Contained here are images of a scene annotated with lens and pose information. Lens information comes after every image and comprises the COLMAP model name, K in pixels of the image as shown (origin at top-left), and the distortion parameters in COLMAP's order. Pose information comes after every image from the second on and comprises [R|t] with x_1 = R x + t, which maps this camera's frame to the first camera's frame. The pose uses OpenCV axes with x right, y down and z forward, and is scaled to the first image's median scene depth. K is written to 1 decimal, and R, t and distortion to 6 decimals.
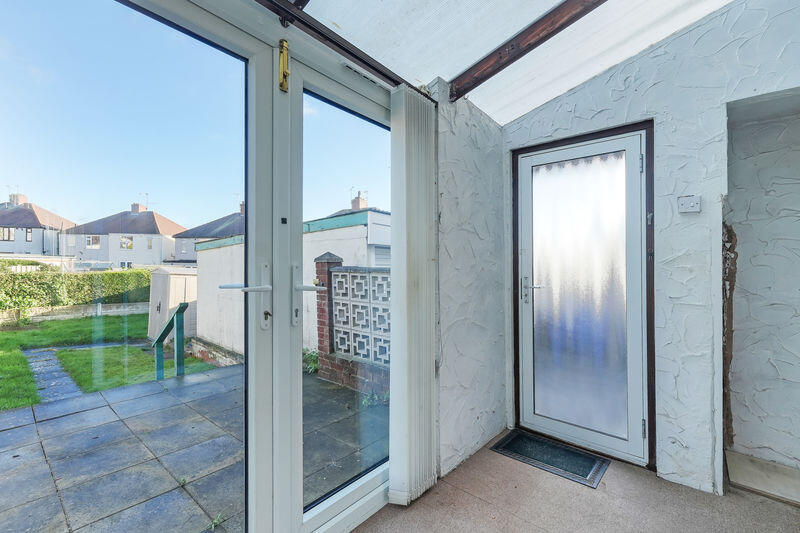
lens RADIAL K [[341.3, 0, 400.0], [0, 341.3, 266.5], [0, 0, 1]] dist [-0.000070, -0.000330]
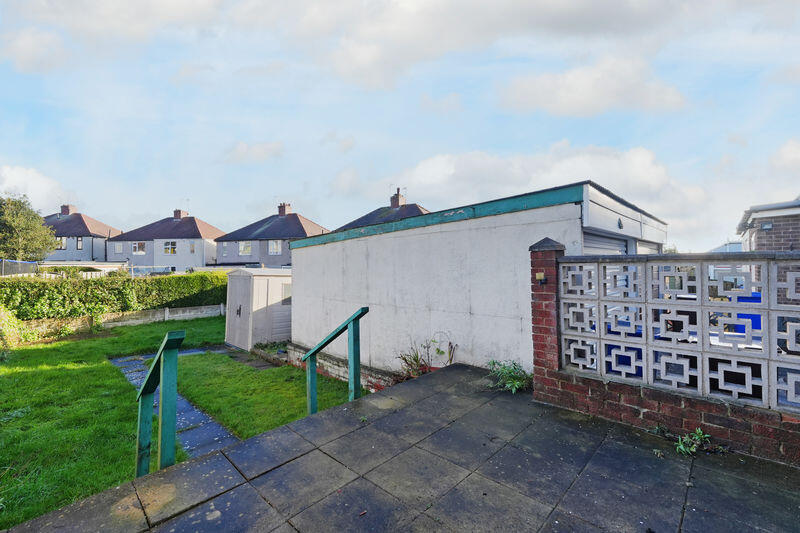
lens RADIAL K [[337.5, 0, 398.2], [0, 337.5, 262.5], [0, 0, 1]] dist [0.008061, 0.000191]
pose [[0.997658, -0.028484, -0.062189, -0.161095], [0.028088, 0.999579, -0.007232, 0.003257], [0.062369, 0.005468, 0.998038, 0.070863]]
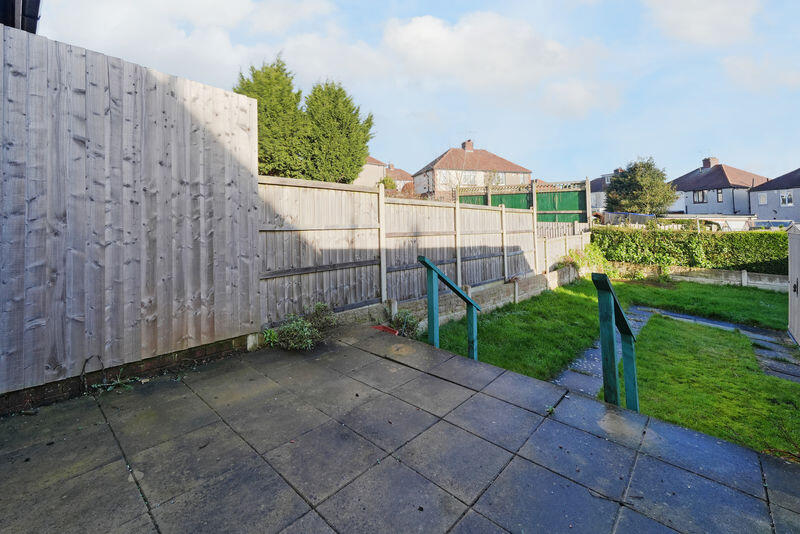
lens RADIAL K [[350.6, 0, 388.1], [0, 350.6, 220.7], [0, 0, 1]] dist [0.010455, -0.000064]
pose [[-0.043570, -0.013216, -0.998963, -0.015509], [-0.009334, 0.999874, -0.012821, 0.010083], [0.999007, 0.008766, -0.043688, 0.215602]]
